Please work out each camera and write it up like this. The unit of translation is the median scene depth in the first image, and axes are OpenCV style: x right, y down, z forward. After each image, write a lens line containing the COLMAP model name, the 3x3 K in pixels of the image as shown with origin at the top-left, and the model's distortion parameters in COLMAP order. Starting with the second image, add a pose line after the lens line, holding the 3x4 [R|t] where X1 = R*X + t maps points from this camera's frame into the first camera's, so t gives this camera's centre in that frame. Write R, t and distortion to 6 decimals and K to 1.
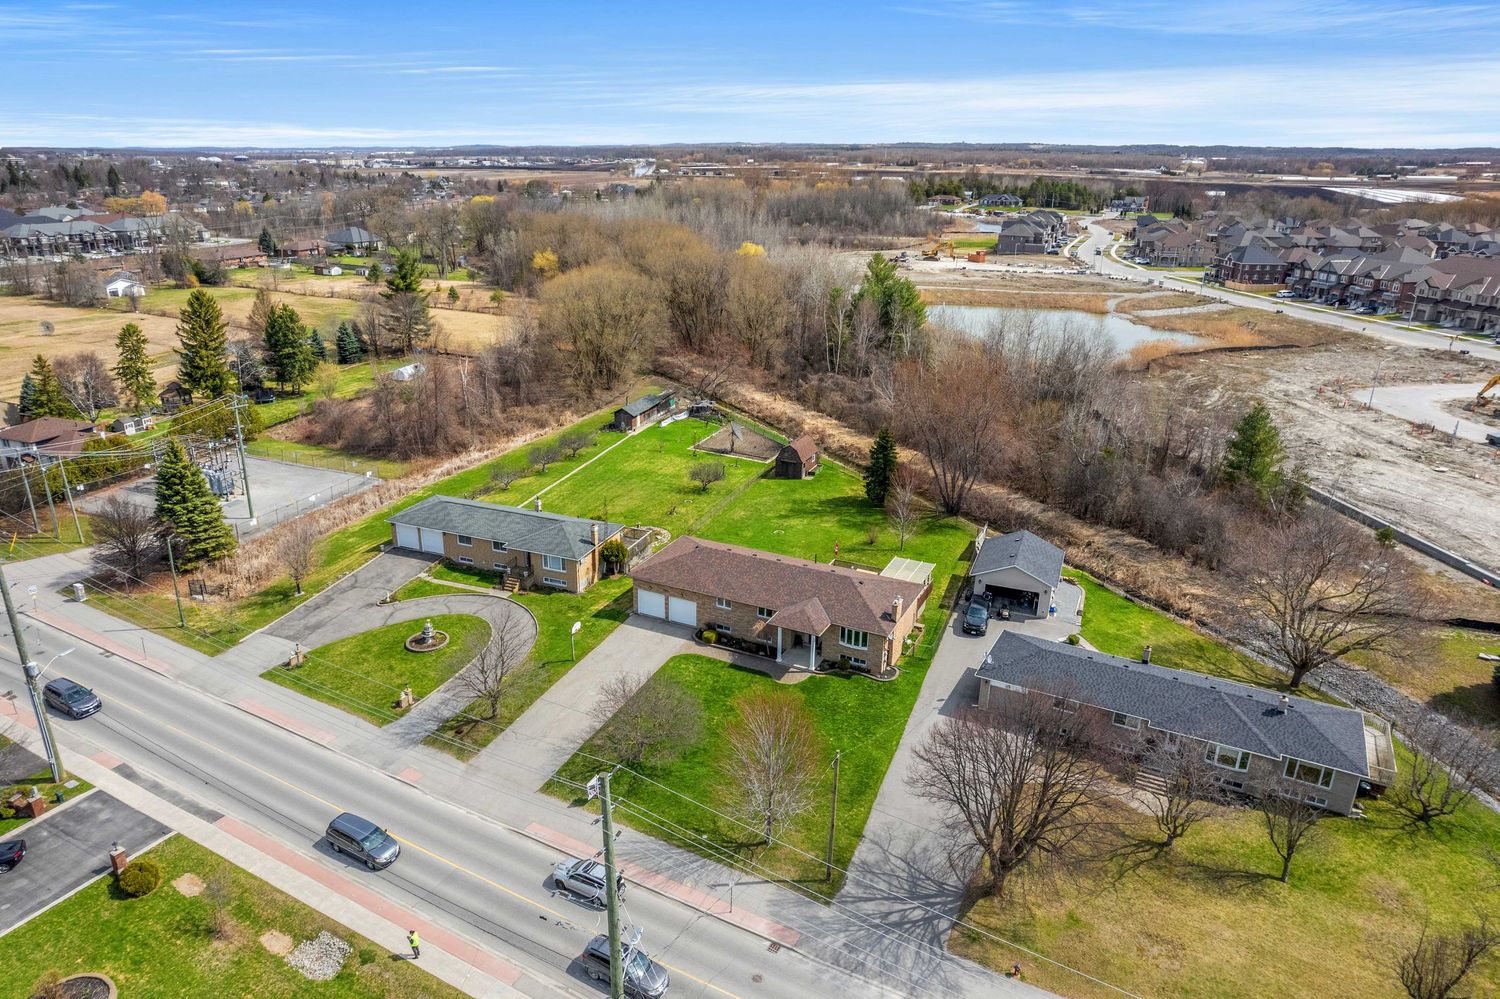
lens RADIAL K [[945.6, 0, 751.7], [0, 945.6, 491.9], [0, 0, 1]] dist [-0.072925, 0.063709]
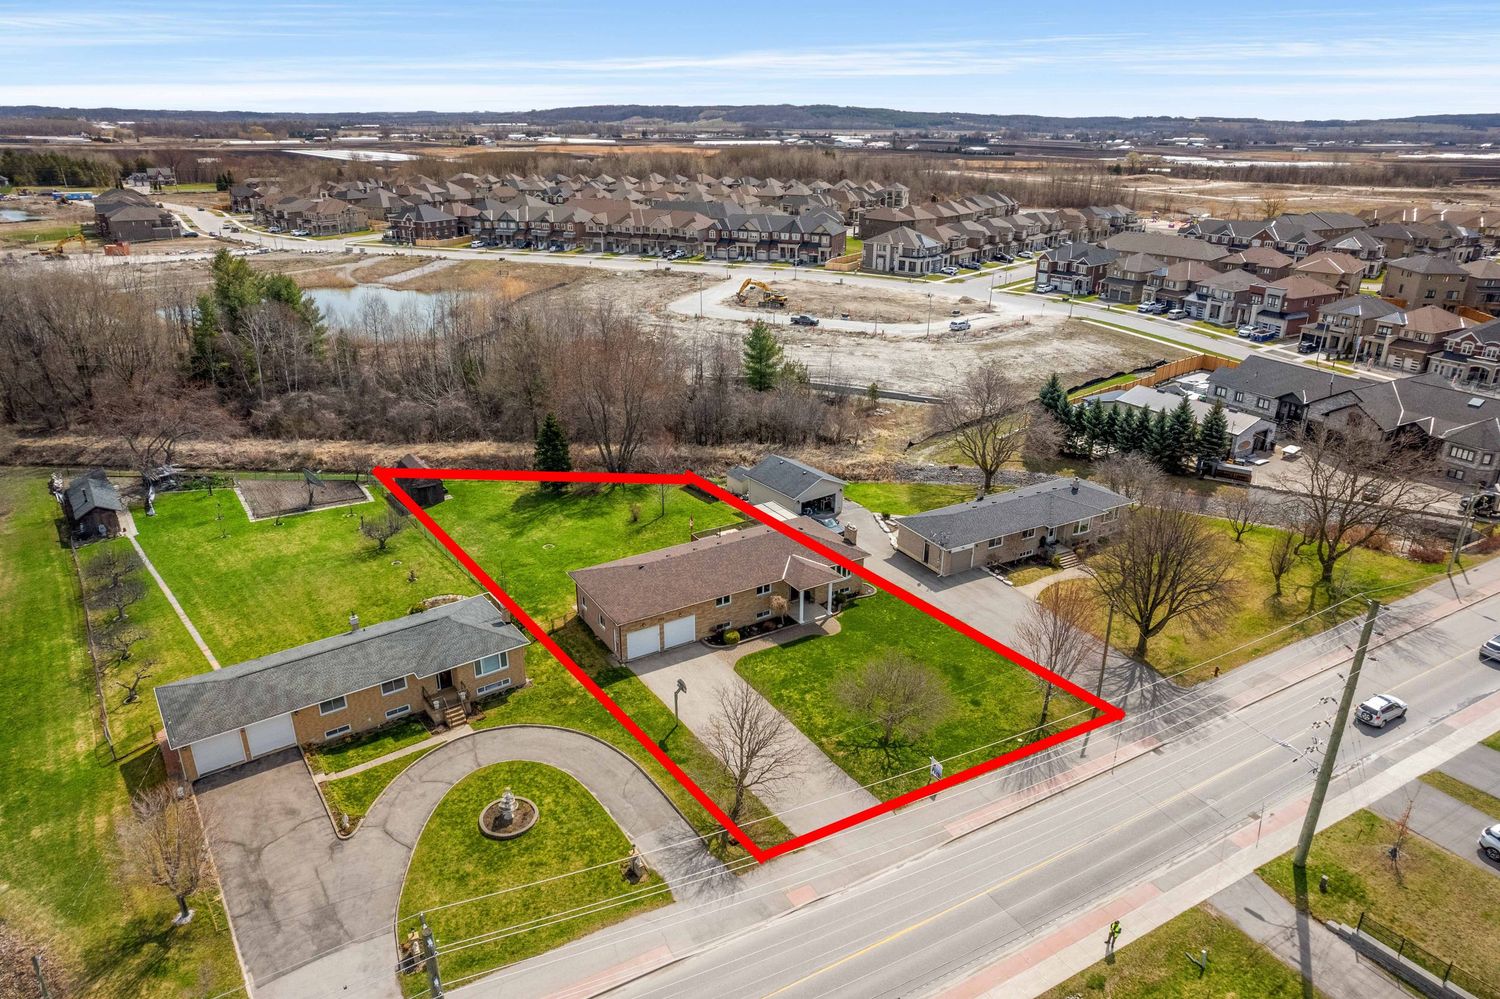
lens RADIAL K [[945.6, 0, 751.7], [0, 945.6, 491.9], [0, 0, 1]] dist [-0.072925, 0.063709]
pose [[0.534509, -0.313628, 0.784817, -0.471165], [0.286621, 0.940835, 0.180769, -0.096543], [-0.795078, 0.128322, 0.592777, 0.257777]]
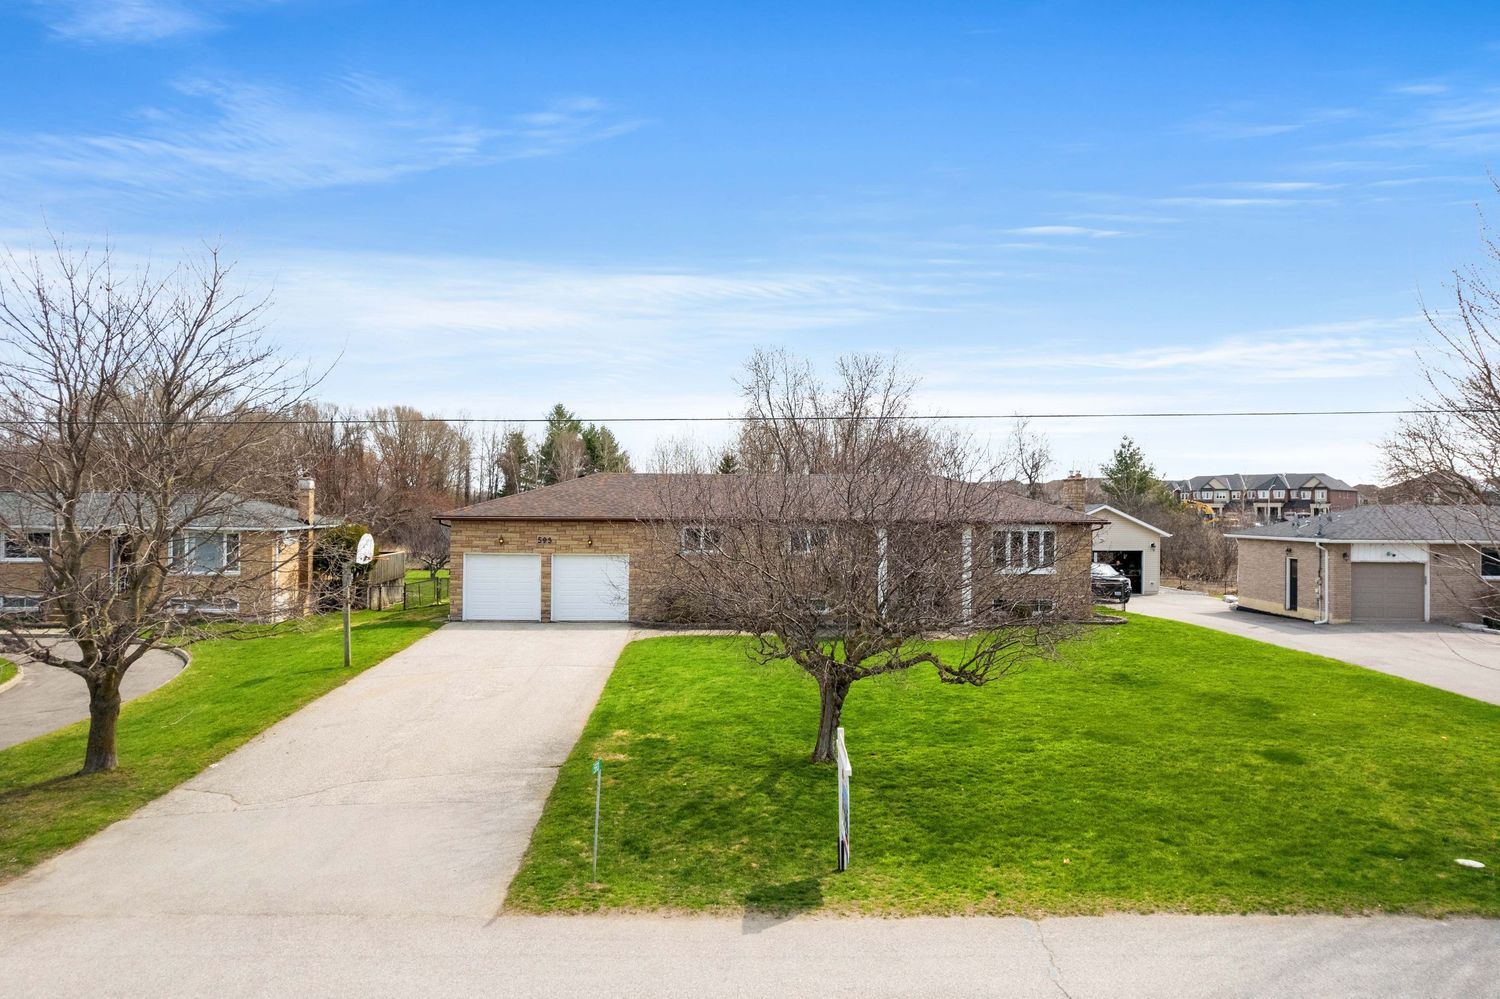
lens RADIAL K [[951.7, 0, 759.5], [0, 951.7, 497.5], [0, 0, 1]] dist [-0.078739, 0.068109]
pose [[0.885758, 0.003230, 0.464136, -0.133261], [0.161157, 0.935624, -0.314064, 0.154876], [-0.435271, 0.352983, 0.828216, 0.405663]]
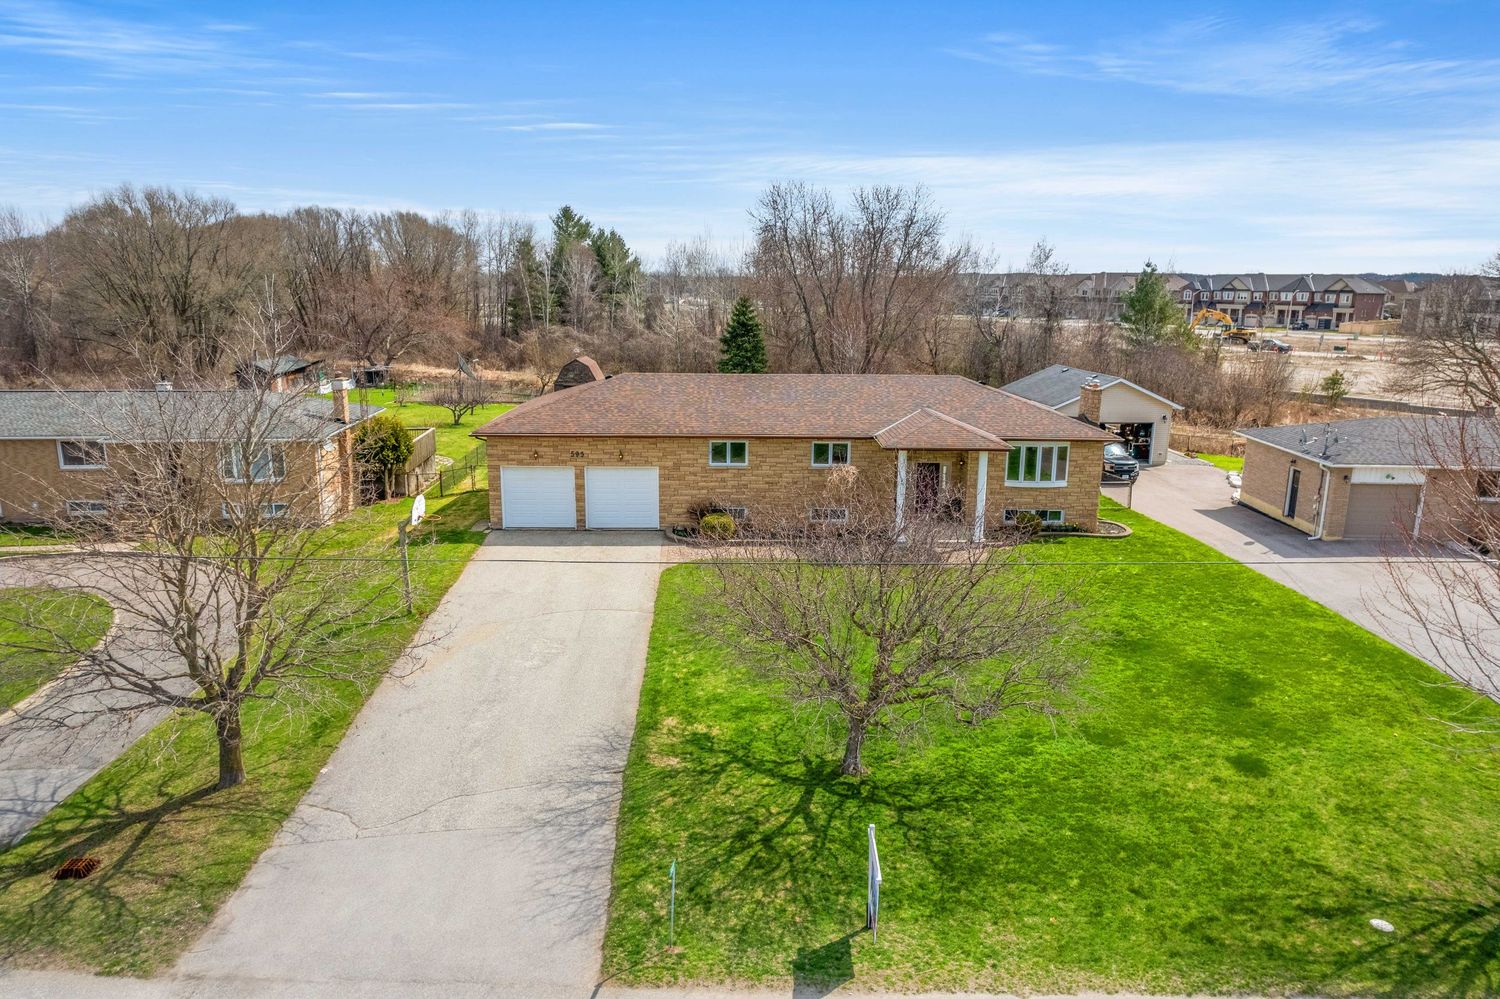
lens RADIAL K [[951.7, 0, 759.5], [0, 951.7, 497.5], [0, 0, 1]] dist [-0.078739, 0.068109]
pose [[0.890278, -0.100329, 0.444230, -0.140484], [0.155002, 0.983950, -0.088415, 0.116728], [-0.428229, 0.147571, 0.891540, 0.387539]]
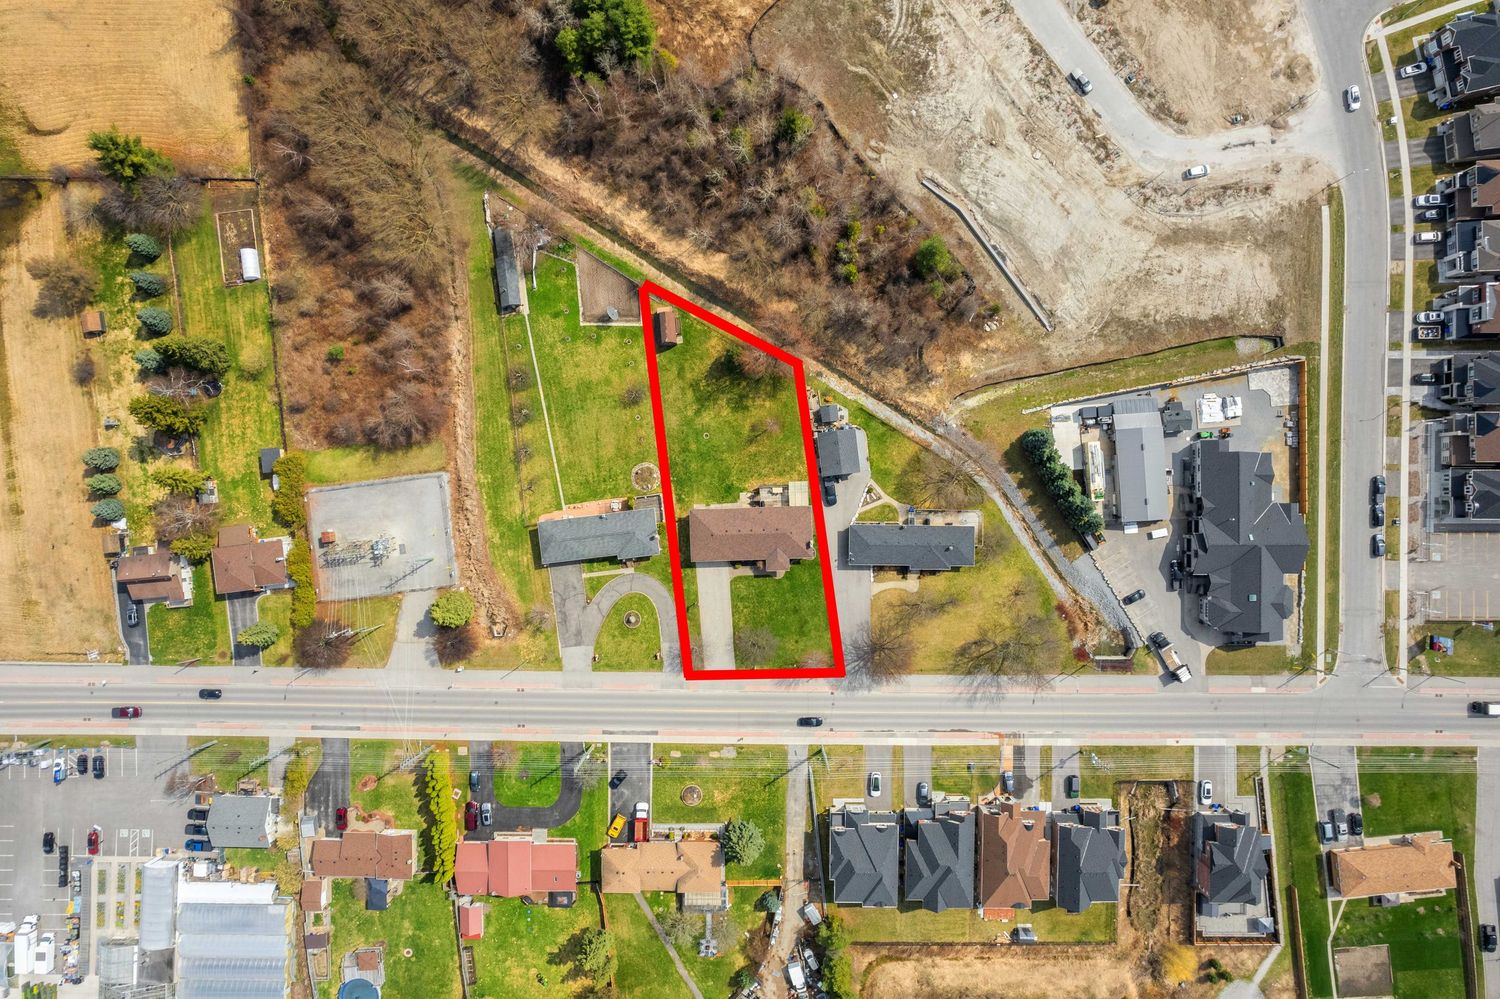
lens RADIAL K [[952.6, 0, 753.1], [0, 952.6, 501.0], [0, 0, 1]] dist [-0.078889, 0.066798]
pose [[0.883115, -0.469065, 0.009265, 0.027934], [0.160877, 0.321319, 0.933206, -1.382496], [-0.440711, -0.822638, 0.359223, 0.158817]]
